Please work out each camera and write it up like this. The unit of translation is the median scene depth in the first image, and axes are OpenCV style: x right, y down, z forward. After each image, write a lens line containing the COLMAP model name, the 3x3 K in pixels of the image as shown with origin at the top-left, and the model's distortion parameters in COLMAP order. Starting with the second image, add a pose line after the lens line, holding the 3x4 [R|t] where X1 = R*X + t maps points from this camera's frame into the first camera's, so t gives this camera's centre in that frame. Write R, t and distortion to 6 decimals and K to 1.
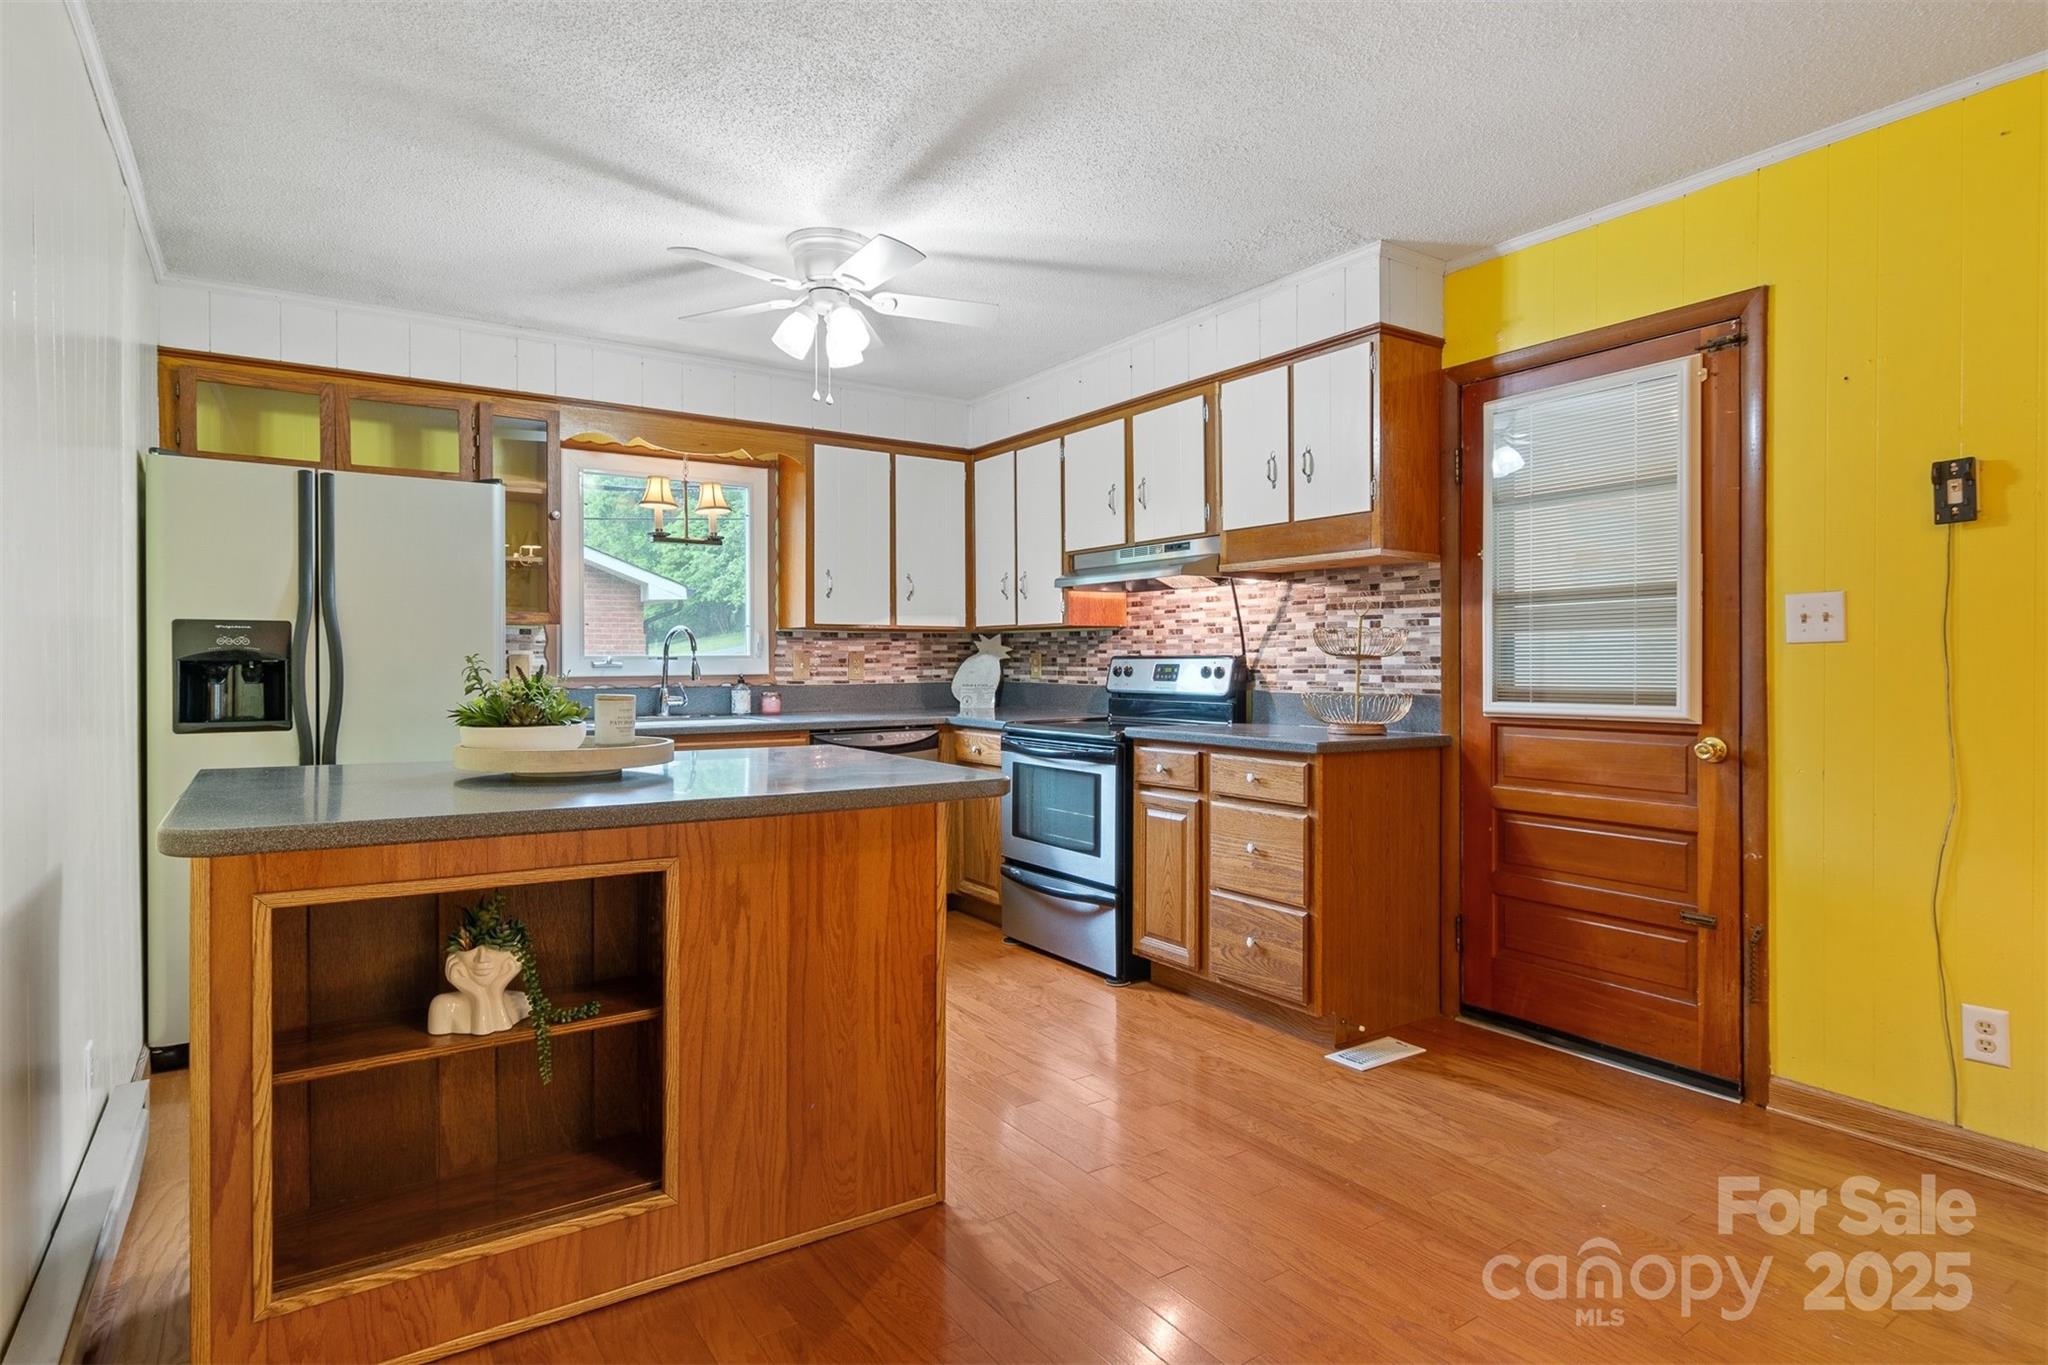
lens RADIAL K [[1104.9, 0, 1027.7], [0, 1104.9, 670.8], [0, 0, 1]] dist [0.004866, -0.001827]
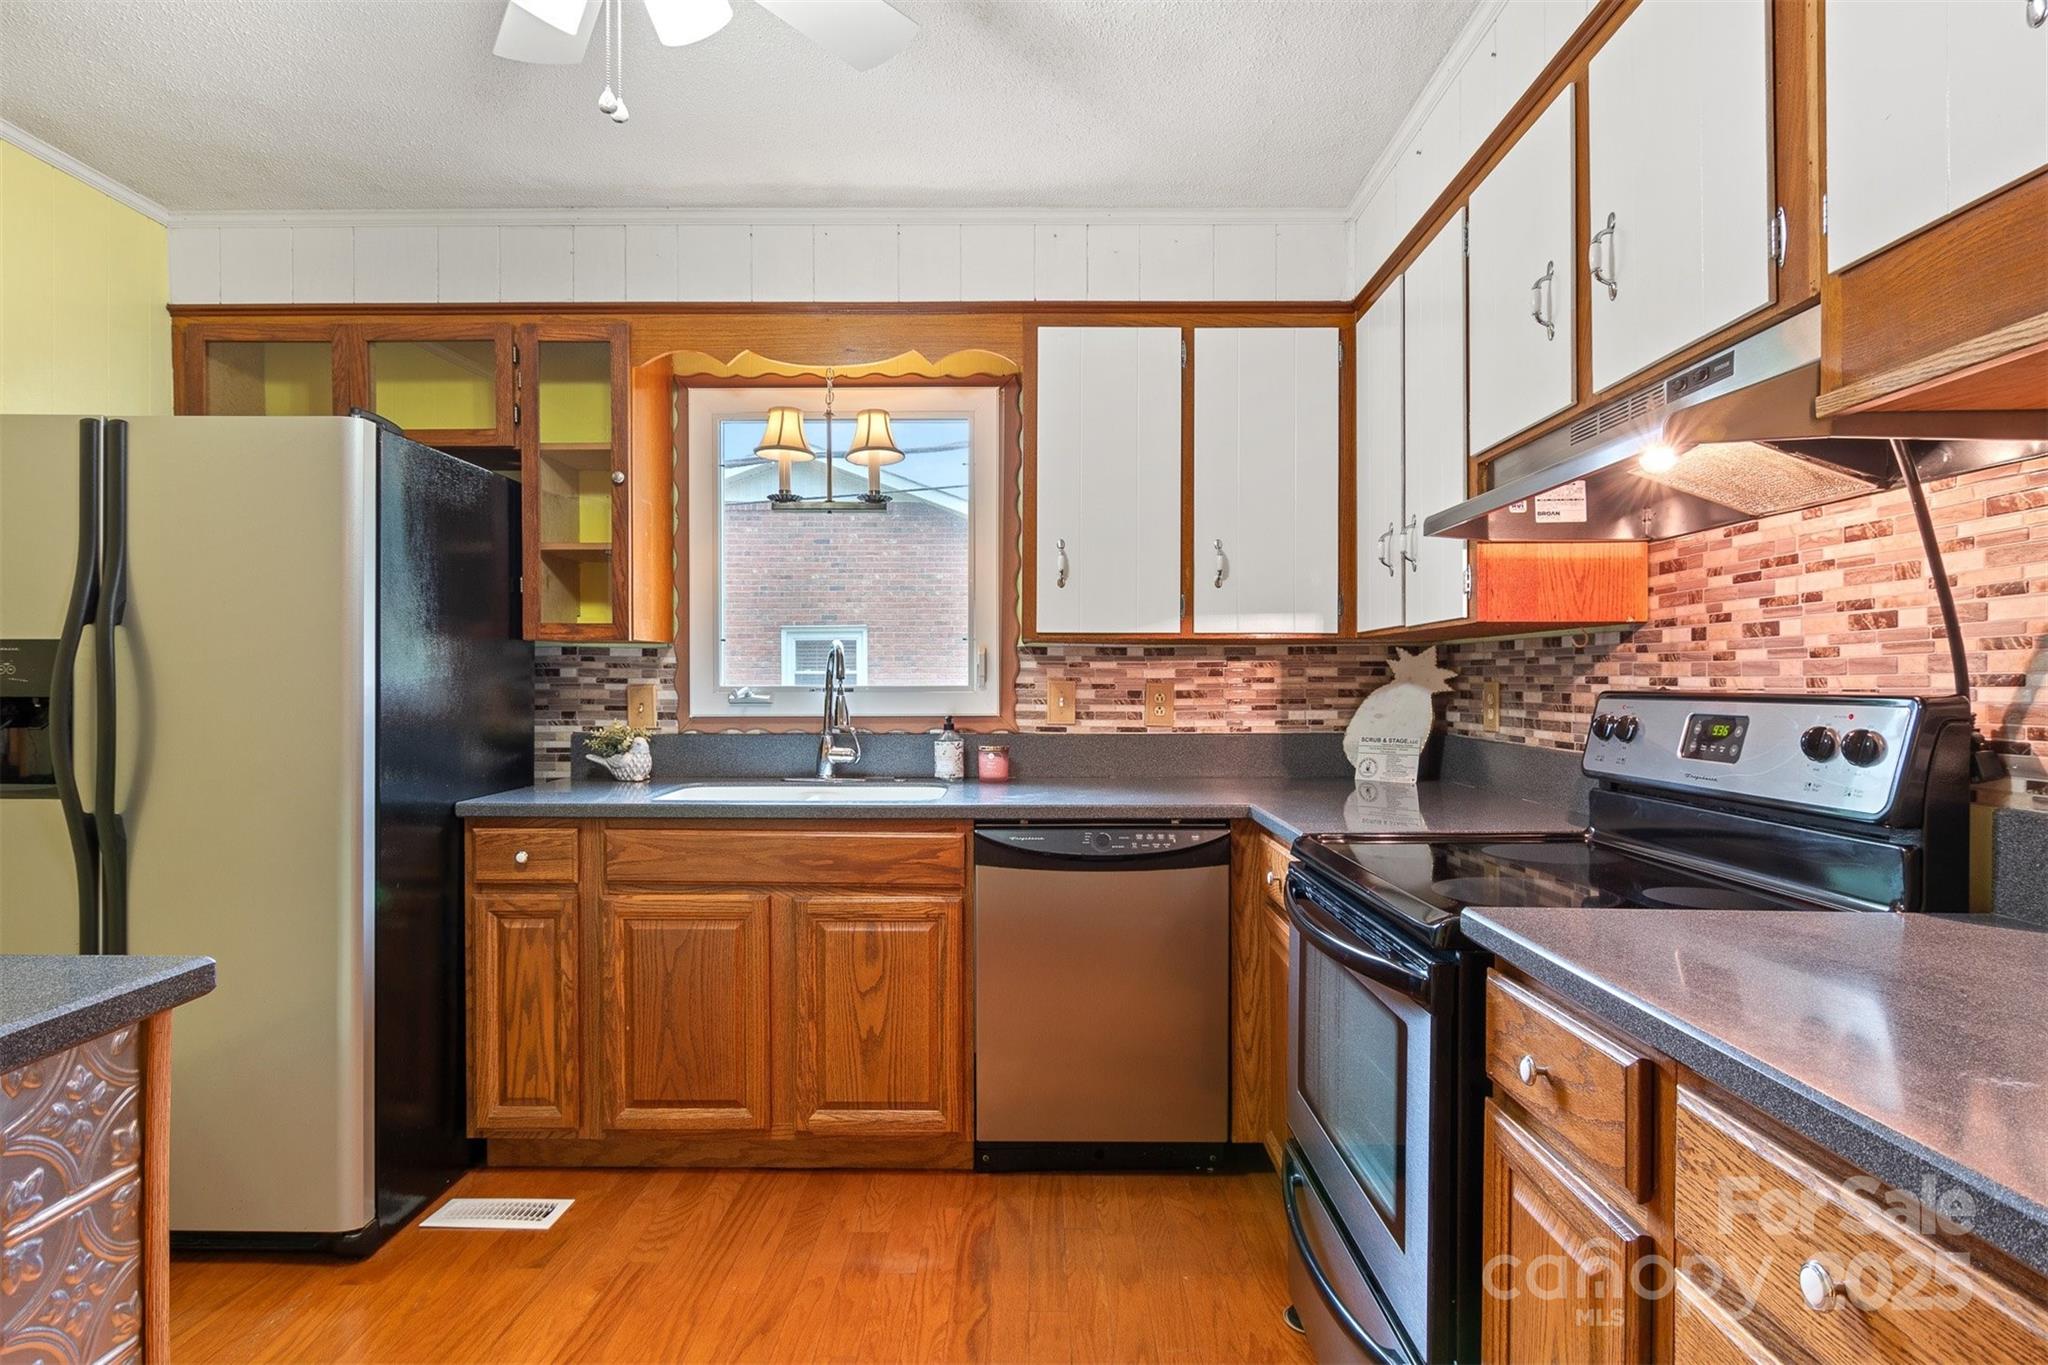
lens RADIAL K [[1104.9, 0, 1011.2], [0, 1104.9, 683.8], [0, 0, 1]] dist [0.004866, -0.001827]
pose [[0.814265, 0.003333, -0.580483, 0.141462], [-0.008213, 0.999950, -0.005780, -0.011930], [0.580435, 0.009474, 0.814252, 0.524470]]
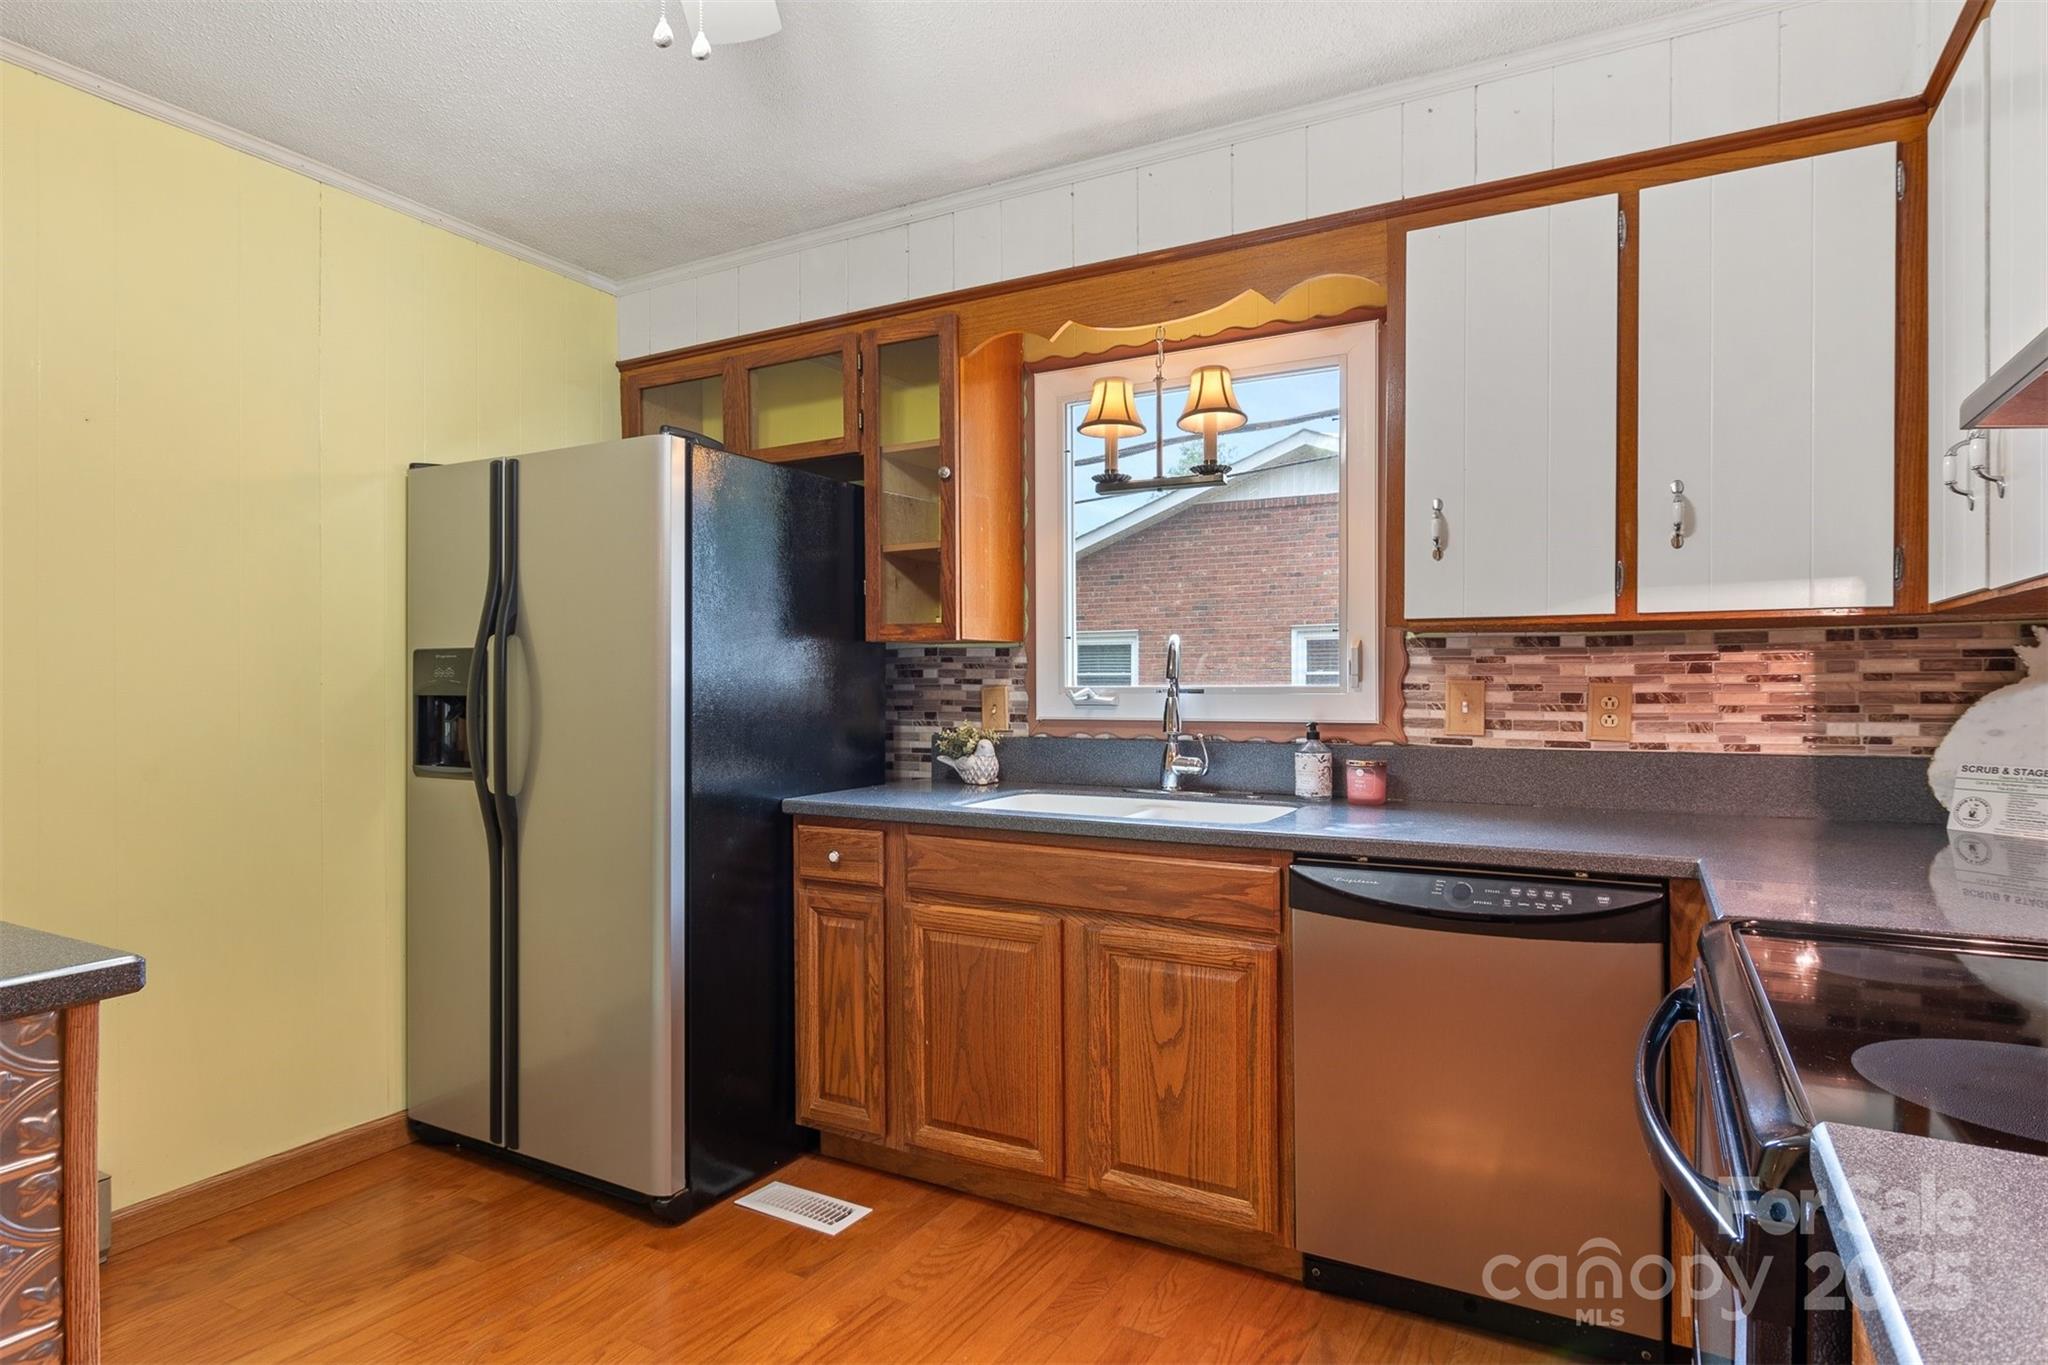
lens RADIAL K [[1104.9, 0, 967.6], [0, 1104.9, 685.9], [0, 0, 1]] dist [0.004866, -0.001827]
pose [[0.429175, 0.003045, -0.903216, 0.152463], [-0.009257, 0.999957, -0.001028, -0.012408], [0.903174, 0.008803, 0.429184, 0.646406]]
